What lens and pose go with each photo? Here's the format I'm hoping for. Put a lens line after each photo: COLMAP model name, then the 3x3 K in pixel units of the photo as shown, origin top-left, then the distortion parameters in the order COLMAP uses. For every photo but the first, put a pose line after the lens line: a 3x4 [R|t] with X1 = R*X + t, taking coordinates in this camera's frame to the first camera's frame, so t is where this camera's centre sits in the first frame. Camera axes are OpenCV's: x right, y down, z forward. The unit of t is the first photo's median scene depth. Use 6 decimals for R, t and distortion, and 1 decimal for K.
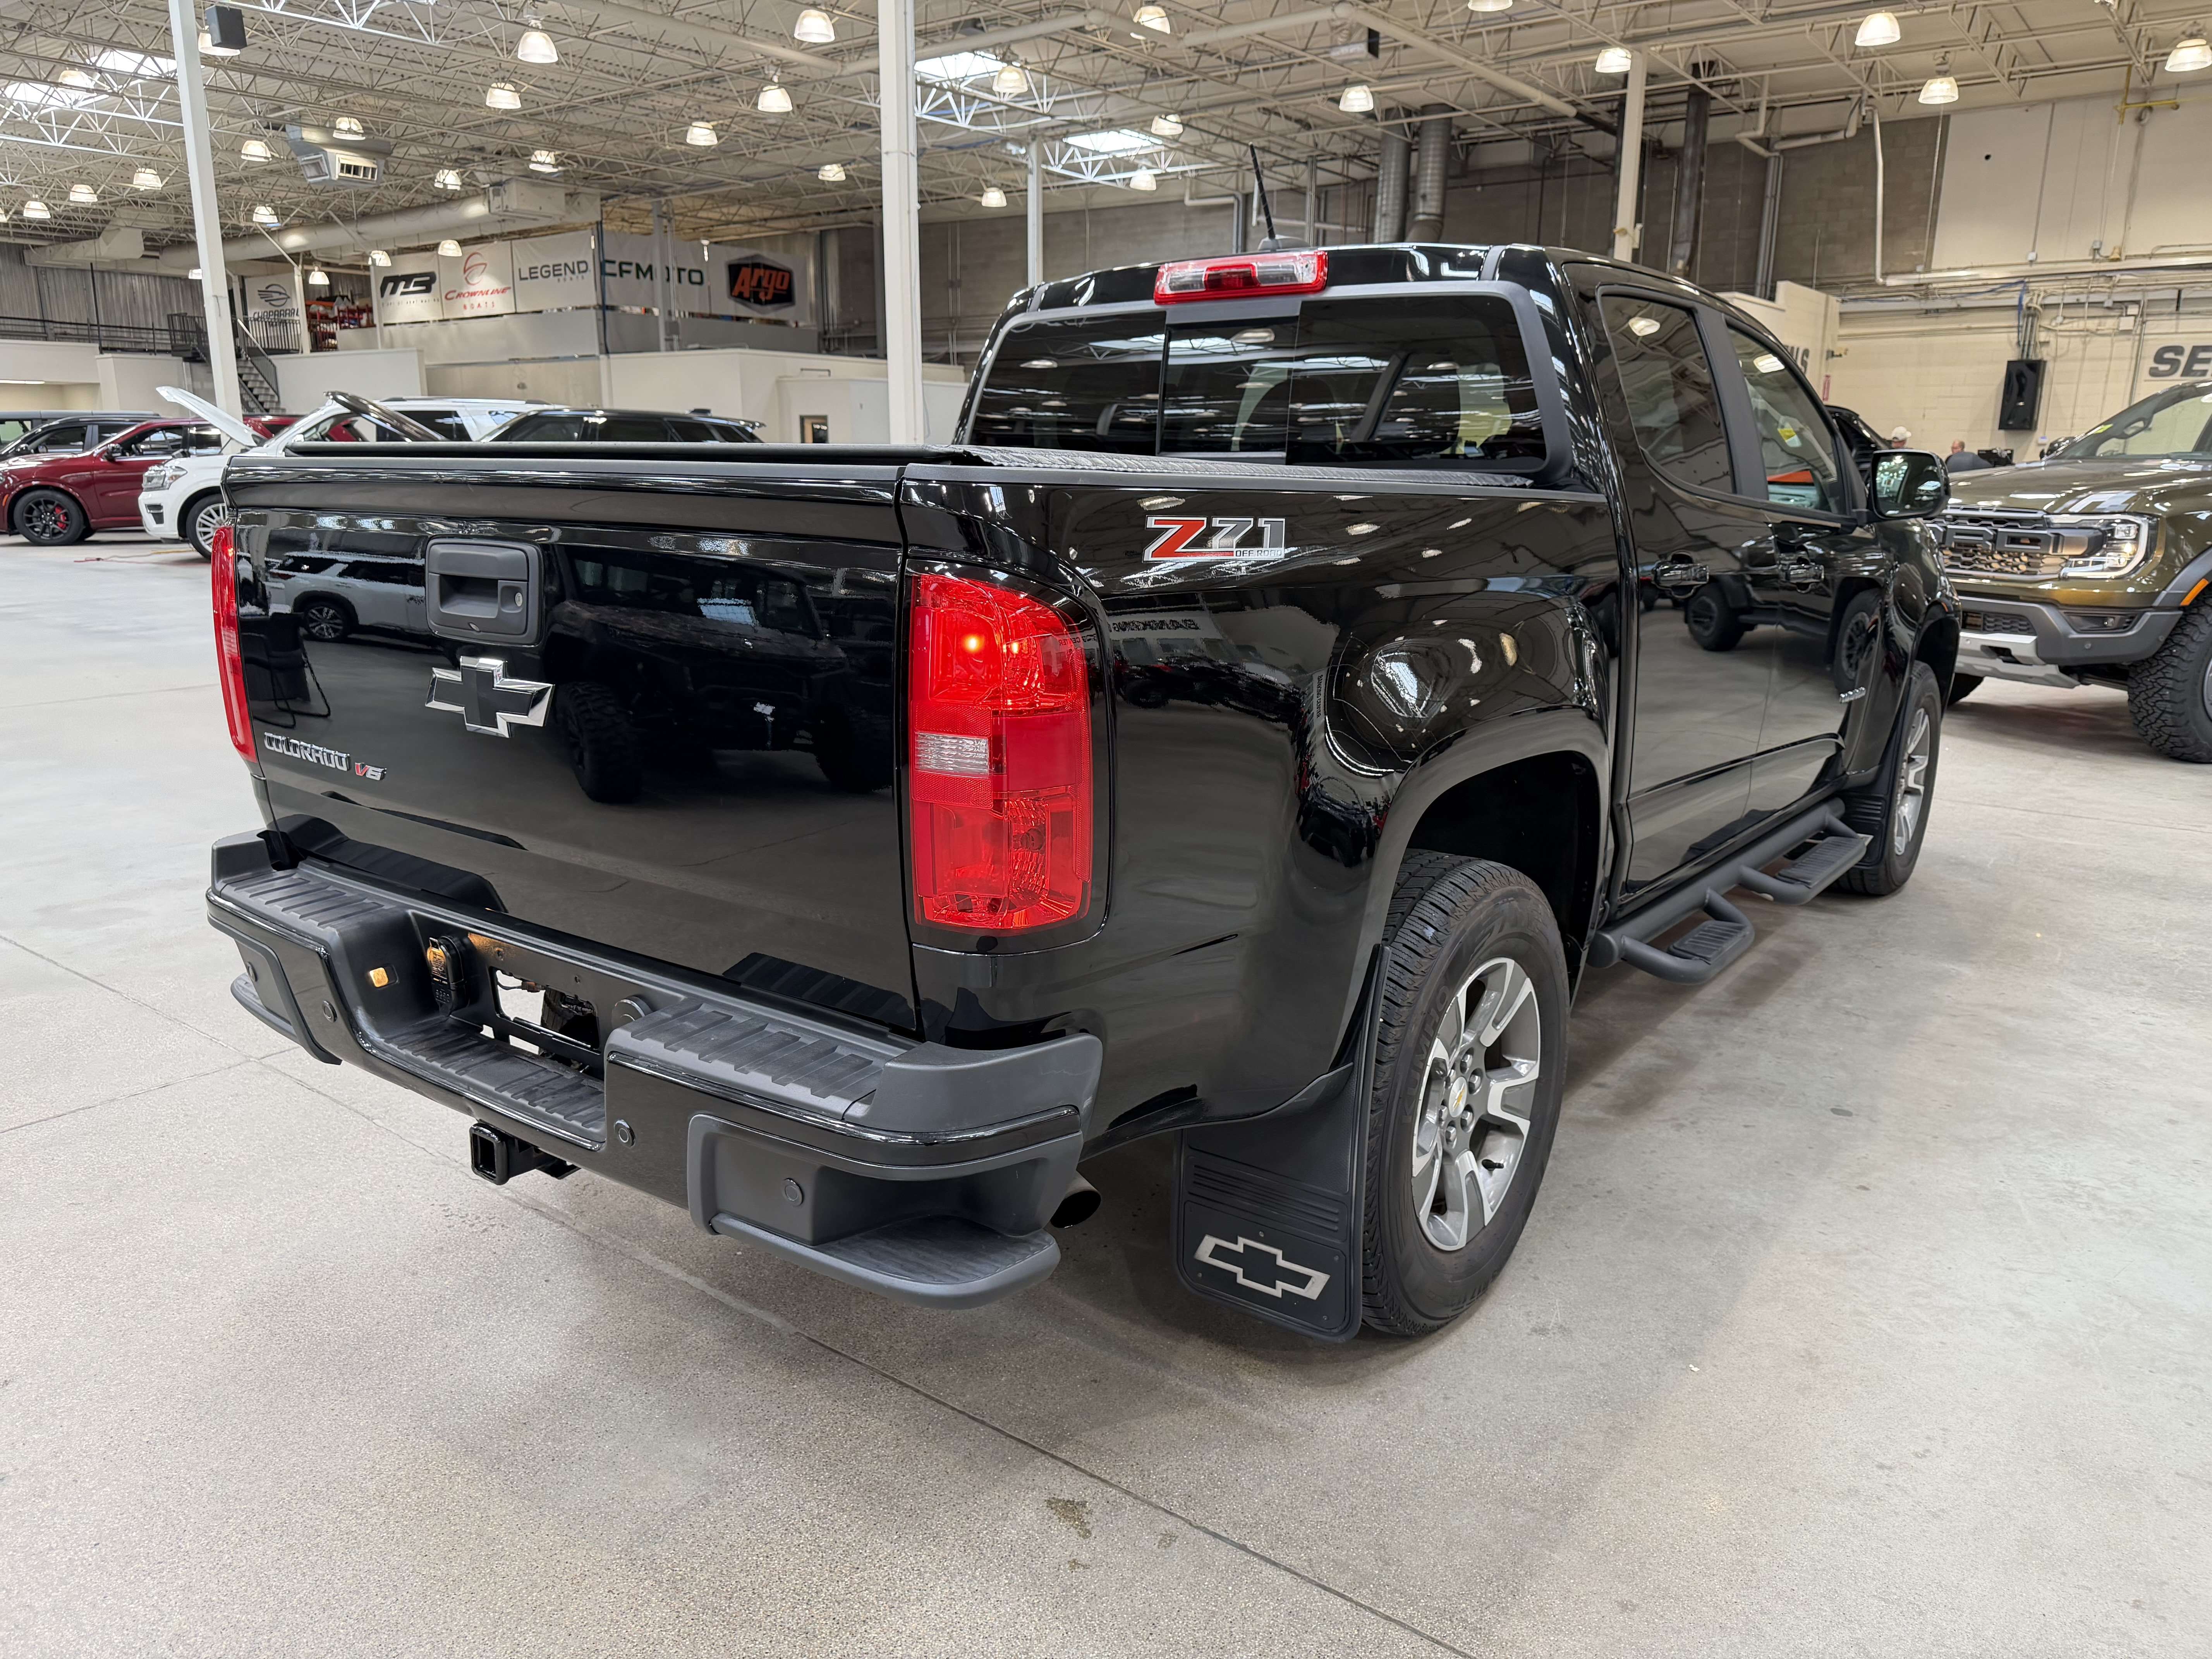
lens RADIAL K [[1596.2, 0, 1101.5], [0, 1596.2, 826.1], [0, 0, 1]] dist [0.009383, -0.007975]
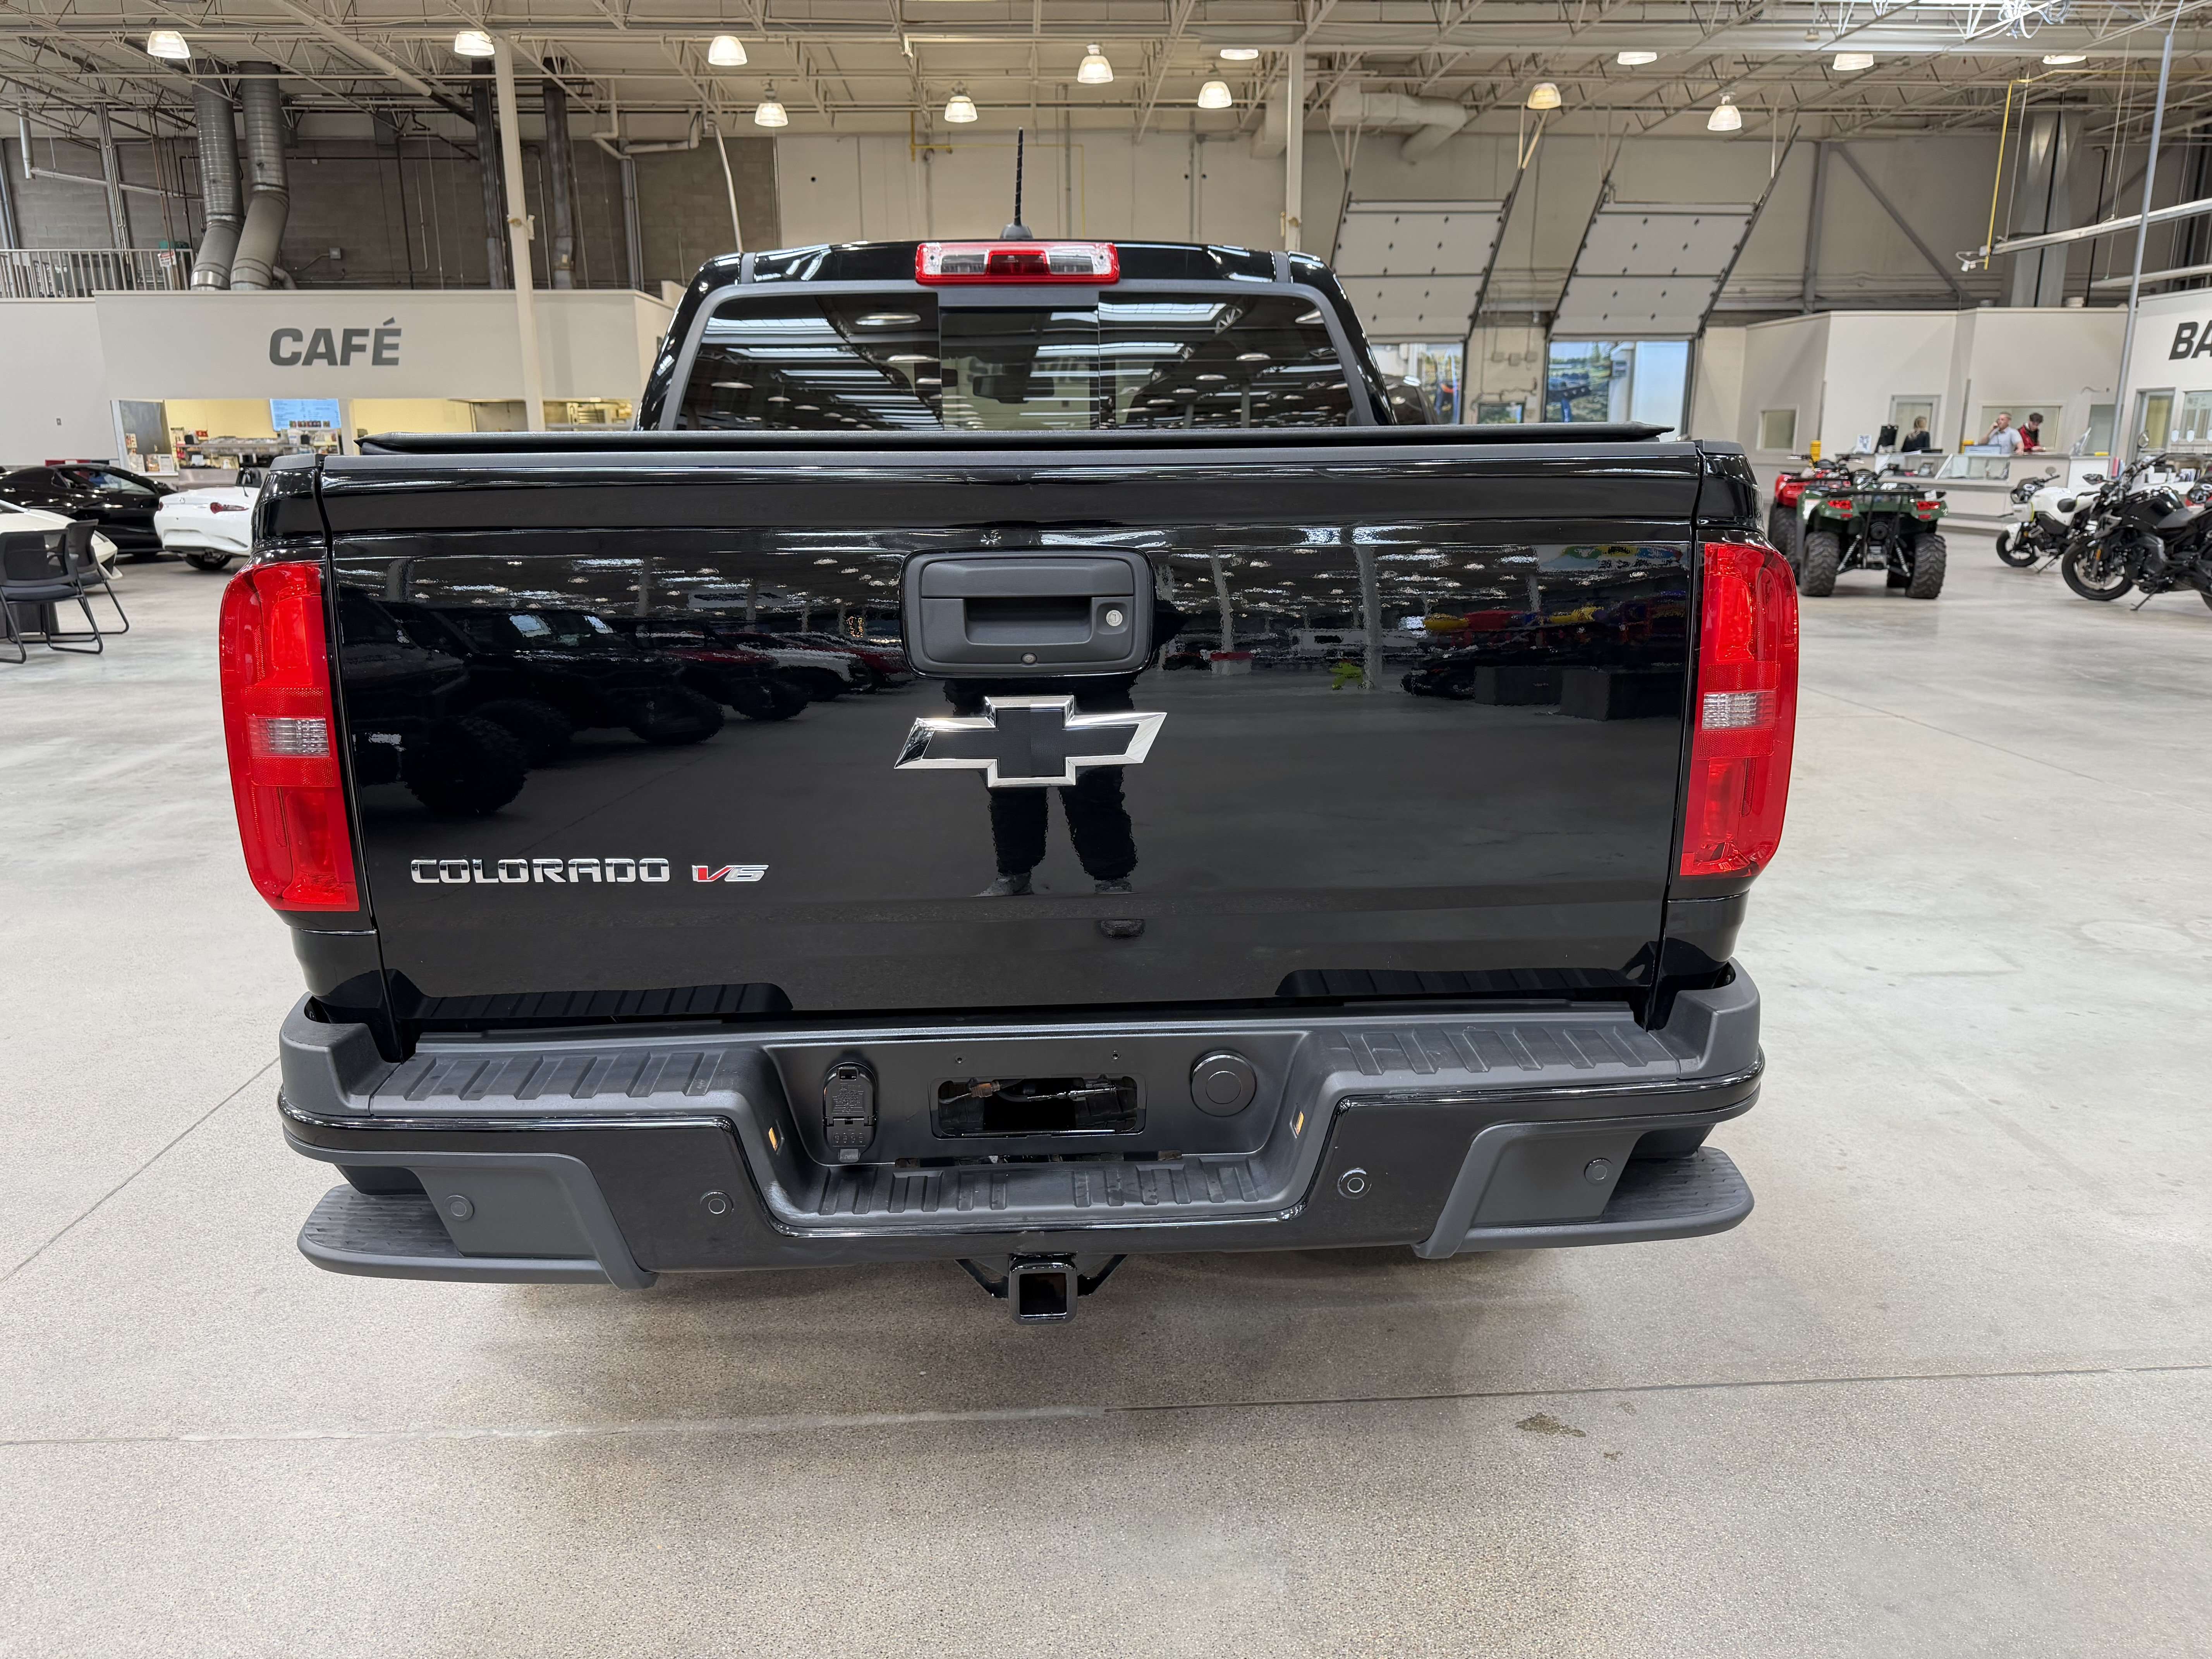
lens RADIAL K [[1585.9, 0, 1108.5], [0, 1585.9, 837.6], [0, 0, 1]] dist [0.005673, -0.002164]
pose [[0.762101, -0.168349, 0.625189, -0.064970], [0.161074, 0.984544, 0.068766, -0.006137], [-0.627102, 0.048295, 0.777438, 0.026024]]
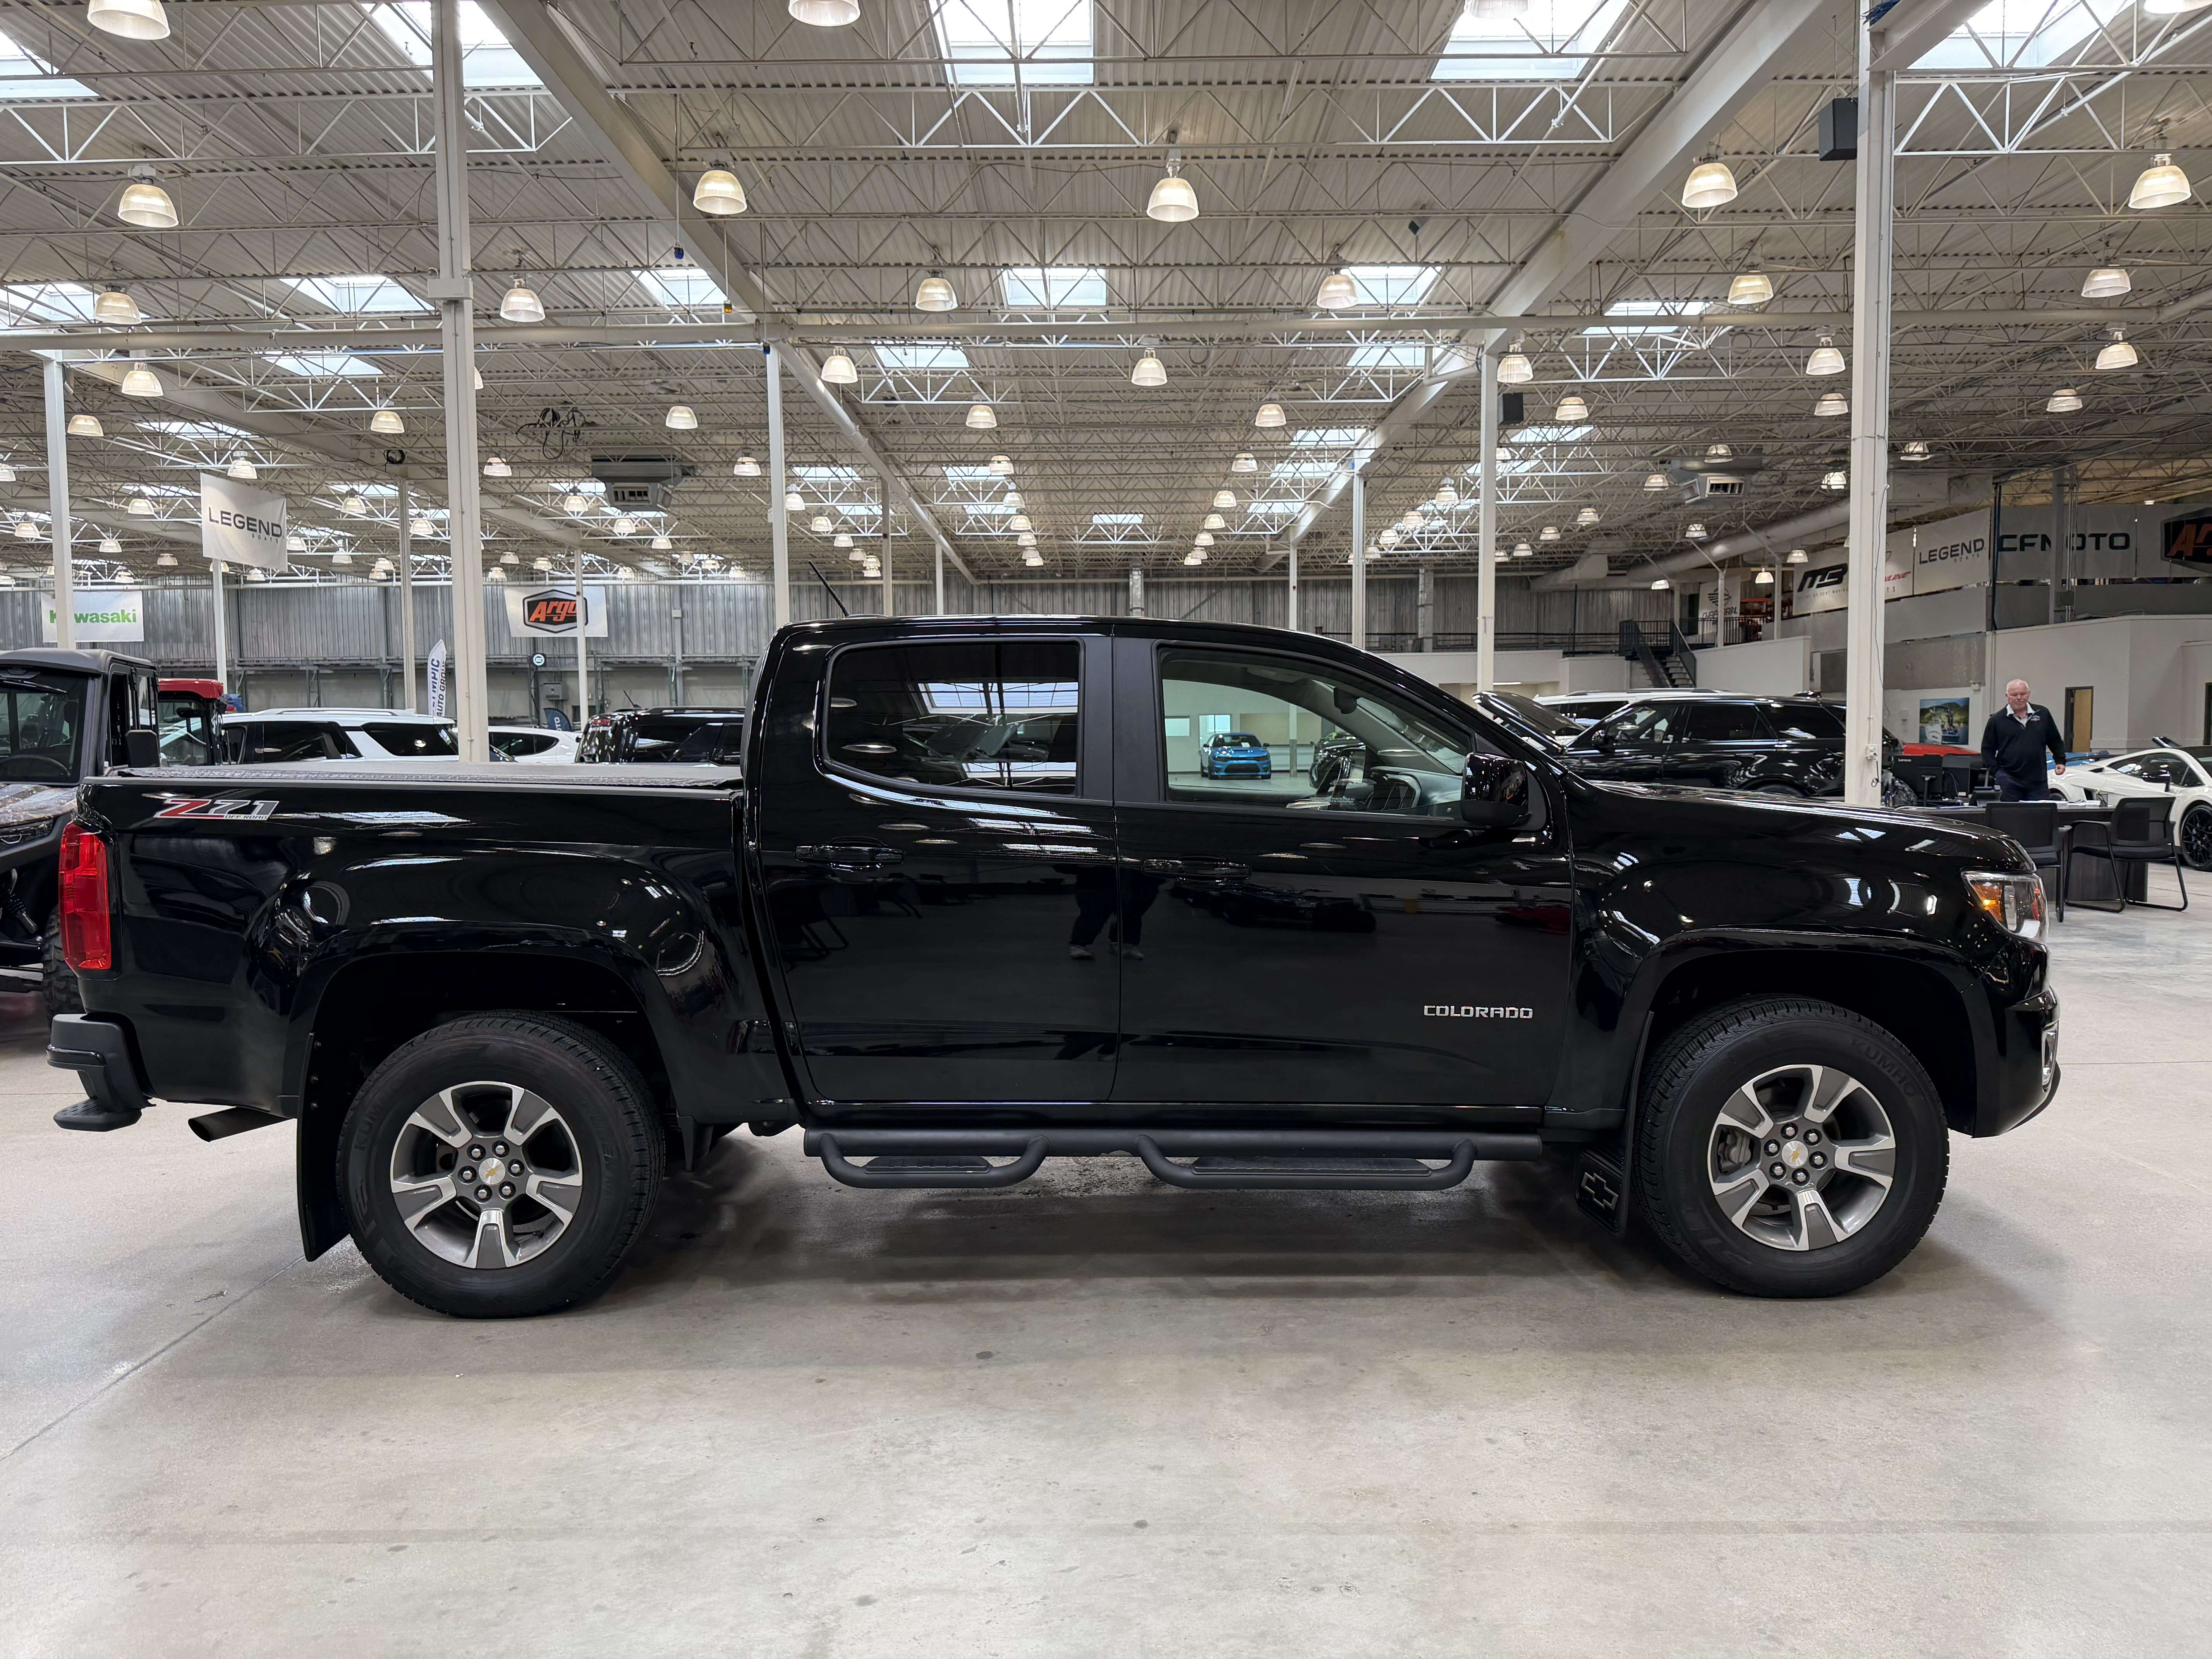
lens RADIAL K [[1567.8, 0, 1106.0], [0, 1567.8, 829.5], [0, 0, 1]] dist [0.043754, -0.054681]
pose [[0.608618, 0.035959, -0.792648, 0.167039], [-0.166685, 0.982476, -0.083414, -0.011878], [0.775758, 0.182889, 0.603946, 0.044109]]
